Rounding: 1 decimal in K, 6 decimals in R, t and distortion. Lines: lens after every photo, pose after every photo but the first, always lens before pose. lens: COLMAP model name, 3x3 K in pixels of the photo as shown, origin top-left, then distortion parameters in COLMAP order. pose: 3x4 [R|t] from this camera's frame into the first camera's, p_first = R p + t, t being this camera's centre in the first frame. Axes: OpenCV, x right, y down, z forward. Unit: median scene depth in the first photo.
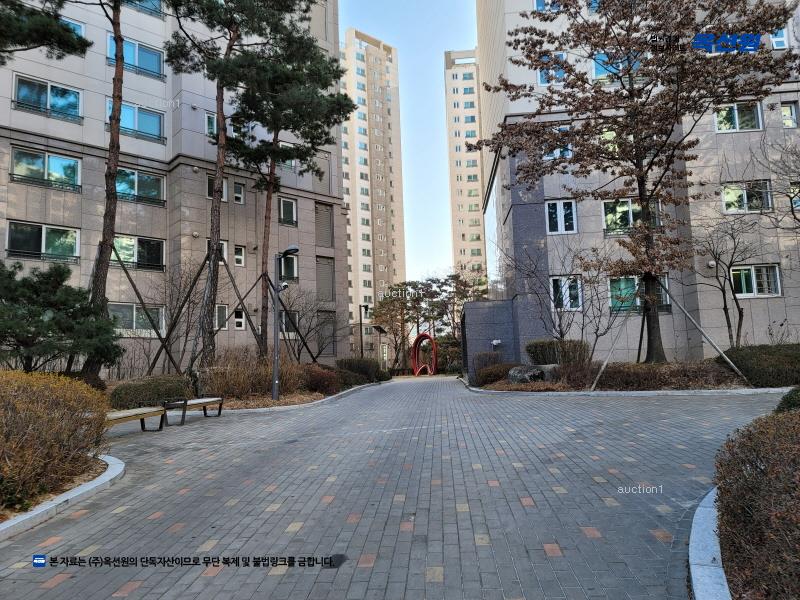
lens RADIAL K [[570.8, 0, 407.9], [0, 570.8, 297.8], [0, 0, 1]] dist [0.096768, -0.077773]
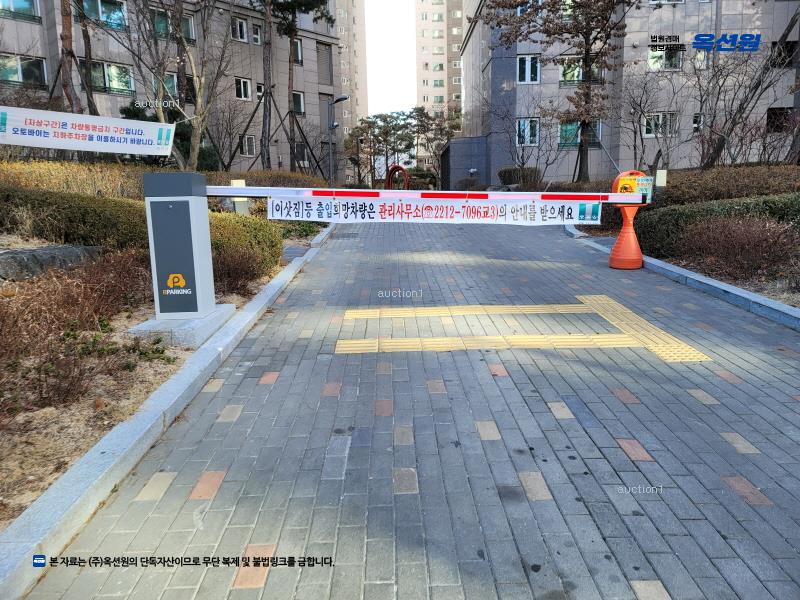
lens RADIAL K [[570.8, 0, 407.9], [0, 570.8, 297.8], [0, 0, 1]] dist [0.096768, -0.077773]
pose [[0.996299, -0.004985, 0.085811, -0.113578], [-0.019405, 0.959497, 0.281048, -0.010588], [-0.083736, -0.281673, 0.955850, -0.350685]]
